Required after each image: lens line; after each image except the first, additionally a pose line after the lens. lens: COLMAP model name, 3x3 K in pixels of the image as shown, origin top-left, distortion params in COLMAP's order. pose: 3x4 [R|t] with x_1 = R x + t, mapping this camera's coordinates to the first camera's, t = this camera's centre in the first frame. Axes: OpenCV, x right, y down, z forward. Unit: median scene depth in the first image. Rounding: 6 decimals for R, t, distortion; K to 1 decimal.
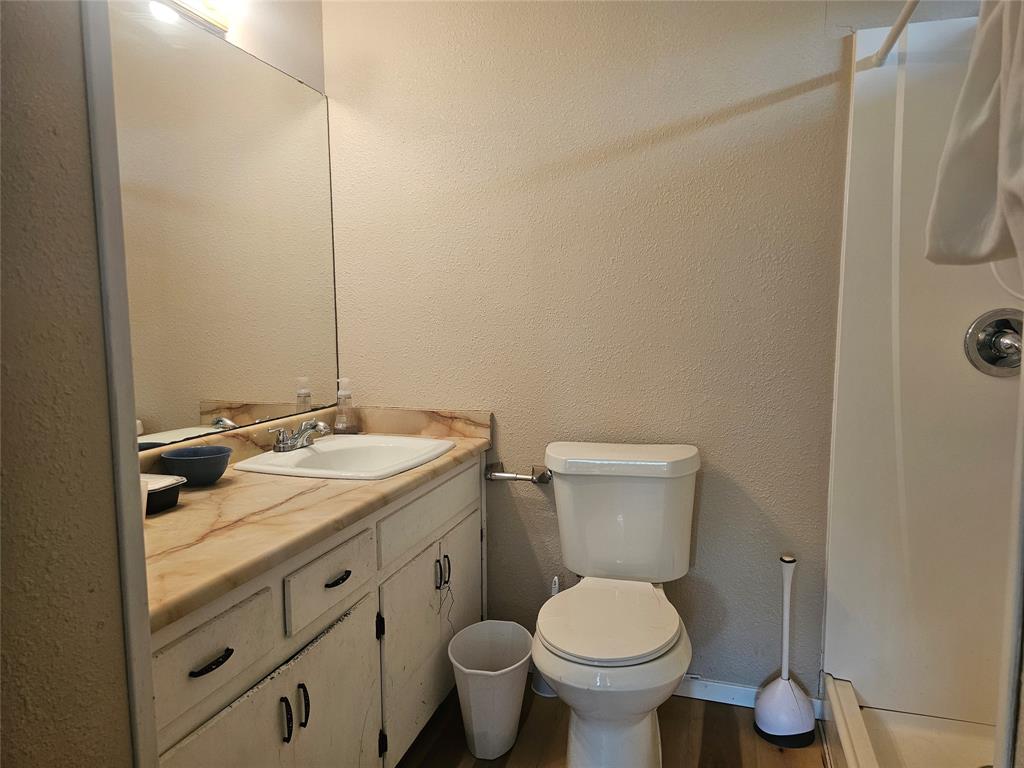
lens RADIAL K [[688.7, 0, 519.7], [0, 688.7, 390.0], [0, 0, 1]] dist [0.060011, -0.054068]
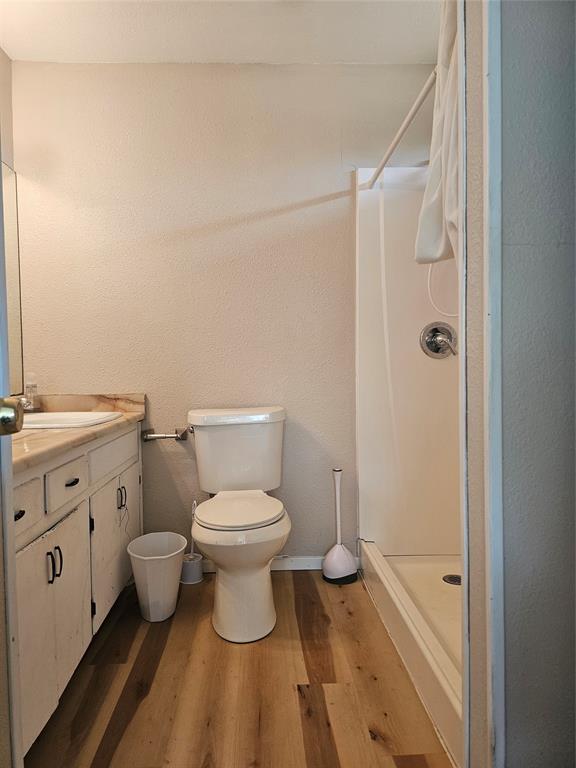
lens RADIAL K [[516.5, 0, 284.0], [0, 516.5, 380.1], [0, 0, 1]] dist [0.060011, -0.054068]
pose [[0.946270, -0.019847, 0.322768, -0.135310], [0.044906, 0.996509, -0.070376, 0.109510], [-0.320244, 0.081089, 0.943858, -0.153219]]
